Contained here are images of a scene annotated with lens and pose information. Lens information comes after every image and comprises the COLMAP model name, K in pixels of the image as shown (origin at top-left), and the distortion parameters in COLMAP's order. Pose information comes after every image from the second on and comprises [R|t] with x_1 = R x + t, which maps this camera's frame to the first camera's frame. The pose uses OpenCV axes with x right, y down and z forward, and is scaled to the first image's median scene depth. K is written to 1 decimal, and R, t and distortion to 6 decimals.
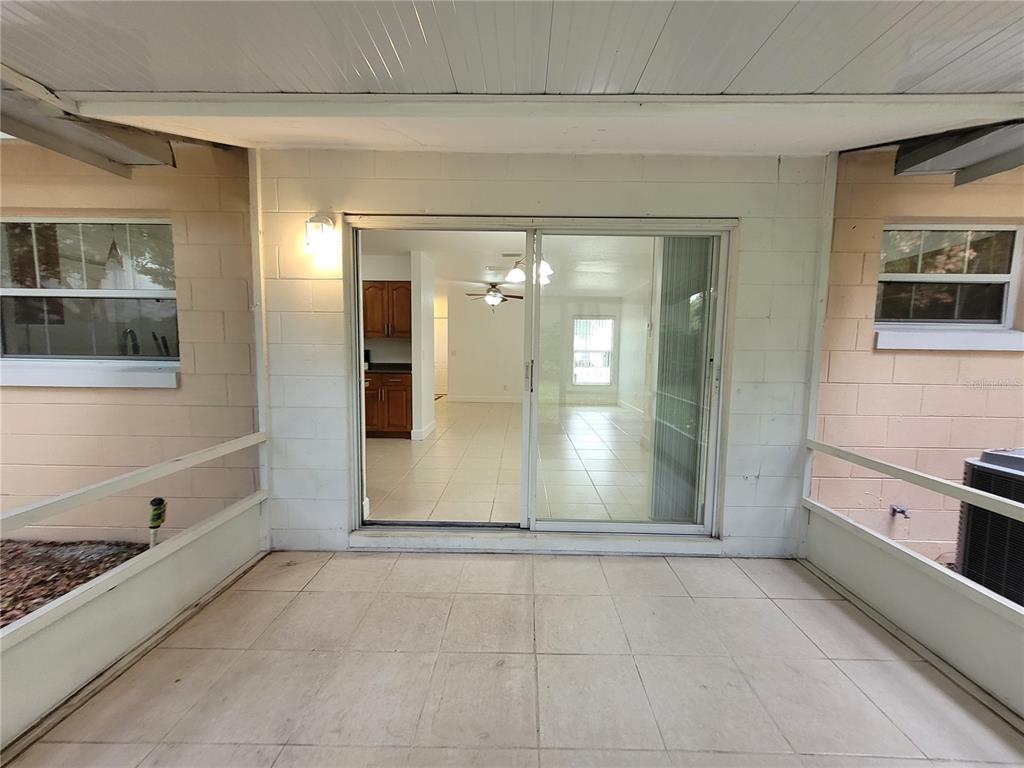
lens RADIAL K [[403.5, 0, 519.7], [0, 403.5, 385.4], [0, 0, 1]] dist [0.001635, 0.000253]
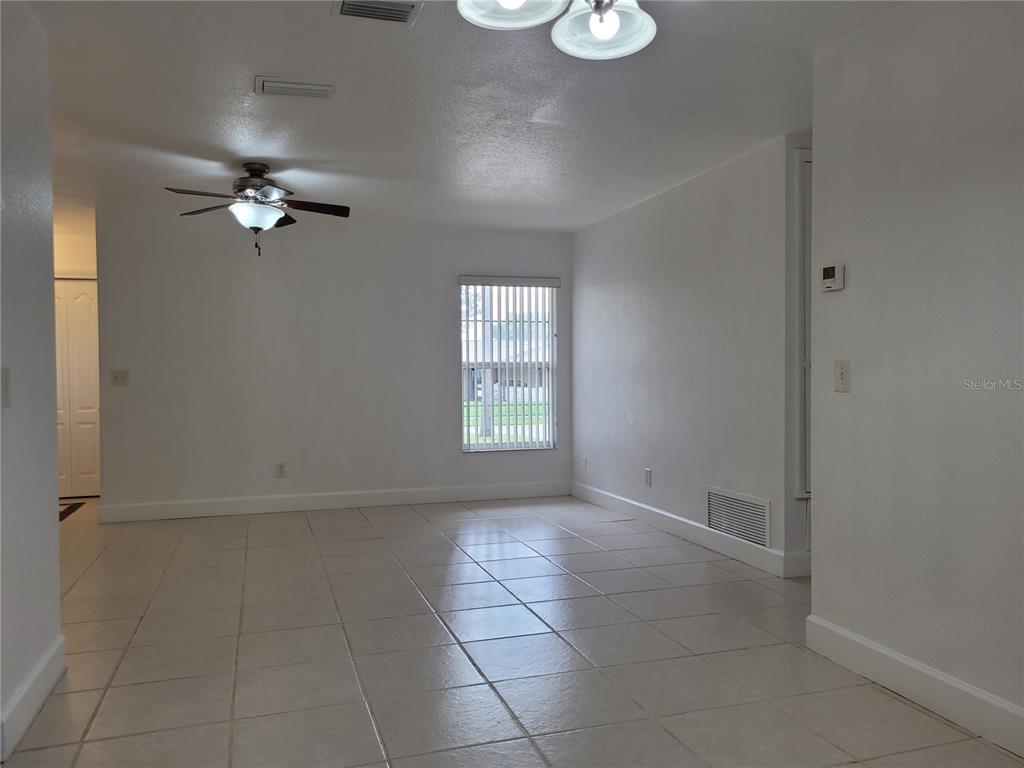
lens RADIAL K [[773.4, 0, 507.1], [0, 773.4, 384.0], [0, 0, 1]] dist [0.053634, -0.056823]
pose [[0.949196, -0.027510, 0.313482, -0.206574], [0.049084, 0.996922, -0.061135, -0.065827], [-0.310835, 0.073416, 0.947624, 0.948319]]
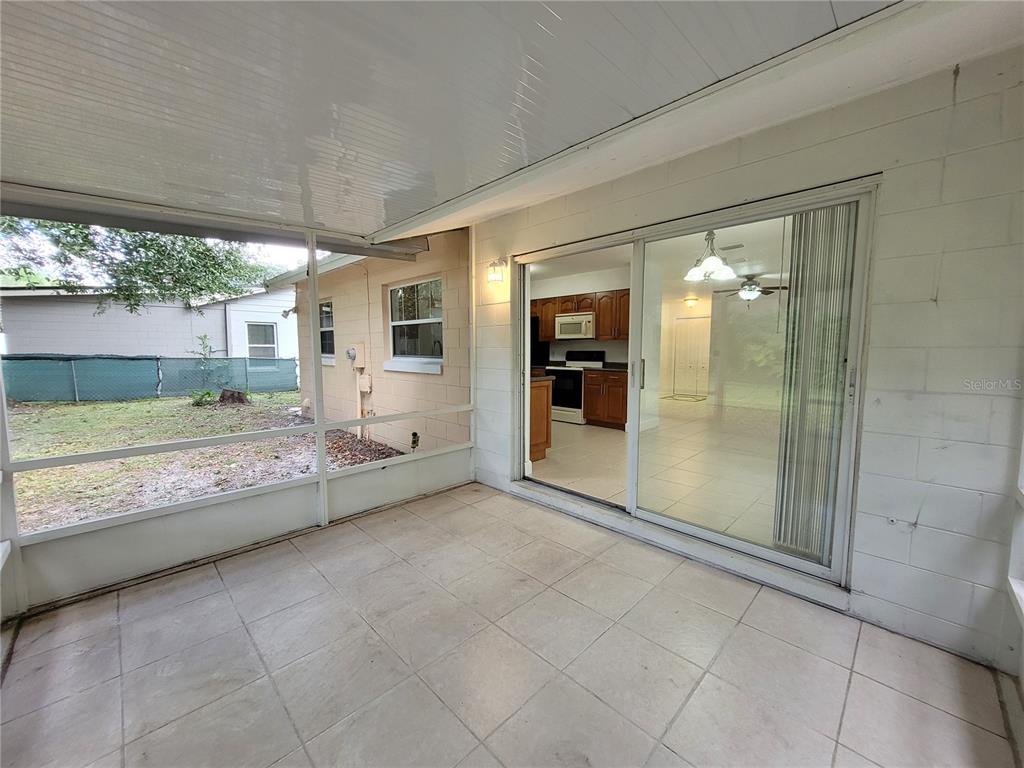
lens RADIAL K [[403.5, 0, 519.7], [0, 403.5, 385.4], [0, 0, 1]] dist [0.001635, 0.000253]
pose [[0.718622, 0.050872, -0.693538, 0.561640], [-0.052455, 0.998445, 0.018885, 0.004076], [0.693420, 0.022809, 0.720173, -0.002814]]
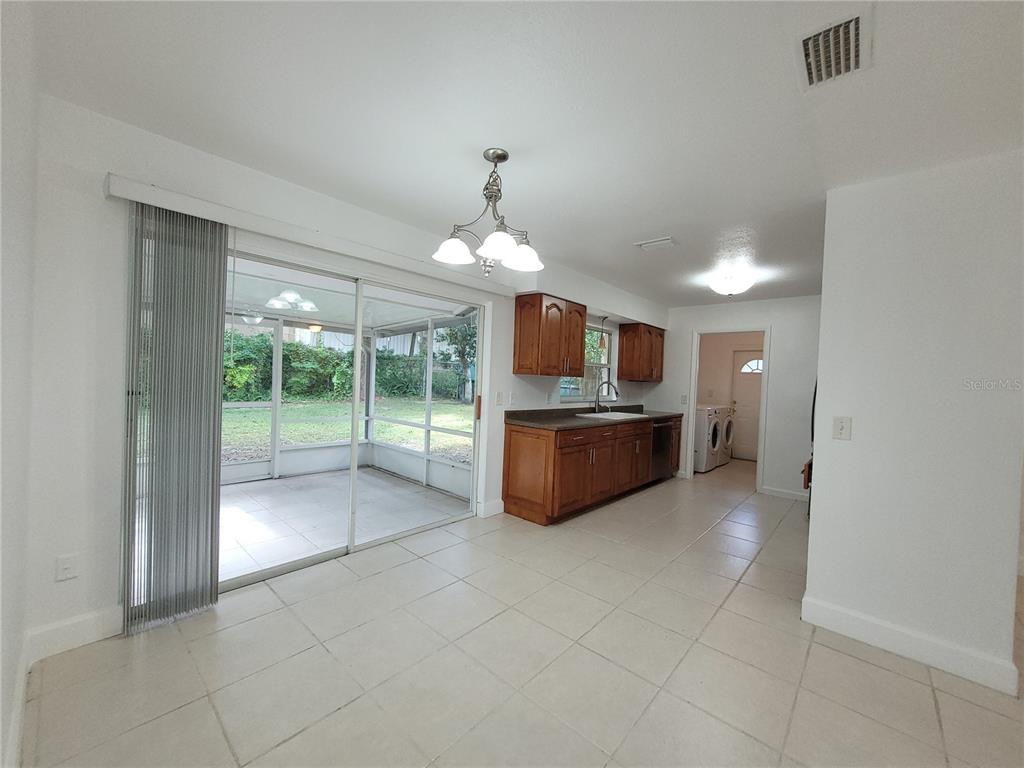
lens RADIAL K [[403.5, 0, 519.7], [0, 403.5, 385.4], [0, 0, 1]] dist [0.001635, 0.000253]
pose [[-0.656889, -0.032150, -0.753302, 0.573520], [-0.119357, 0.990927, 0.061790, -0.204466], [0.744480, 0.130501, -0.654766, 2.033810]]
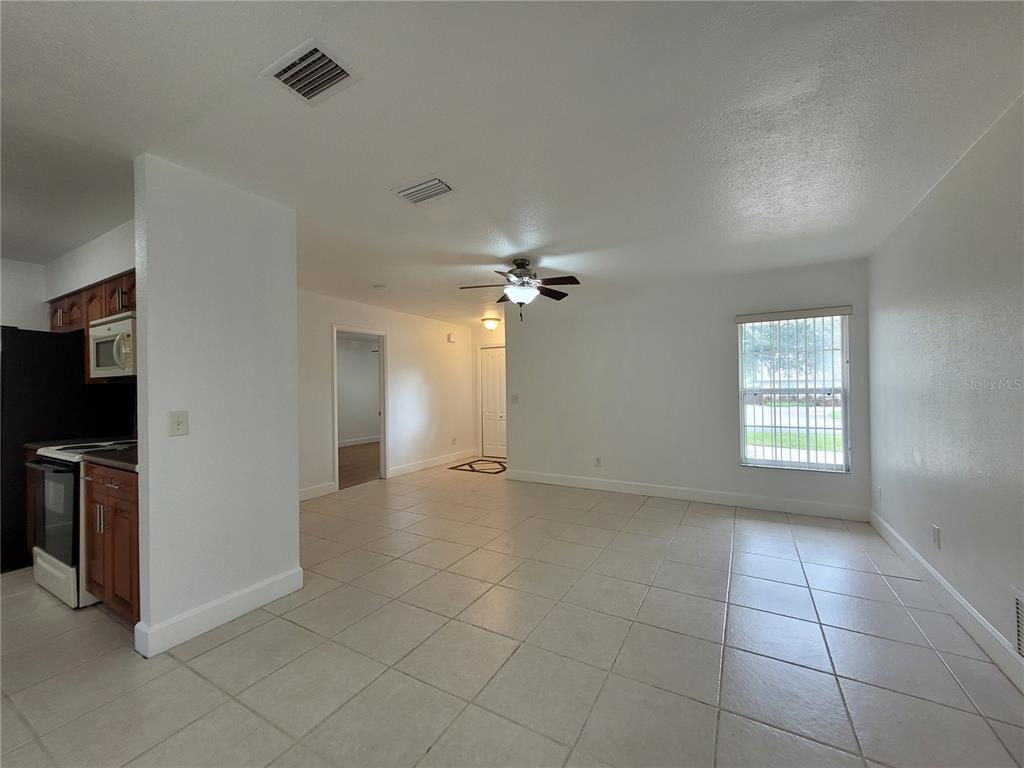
lens RADIAL K [[403.5, 0, 519.7], [0, 403.5, 385.4], [0, 0, 1]] dist [0.001635, 0.000253]
pose [[0.876035, -0.030147, -0.481304, 0.455317], [-0.015817, 0.995711, -0.091158, -0.156593], [0.481988, 0.087470, 0.871801, 1.620722]]
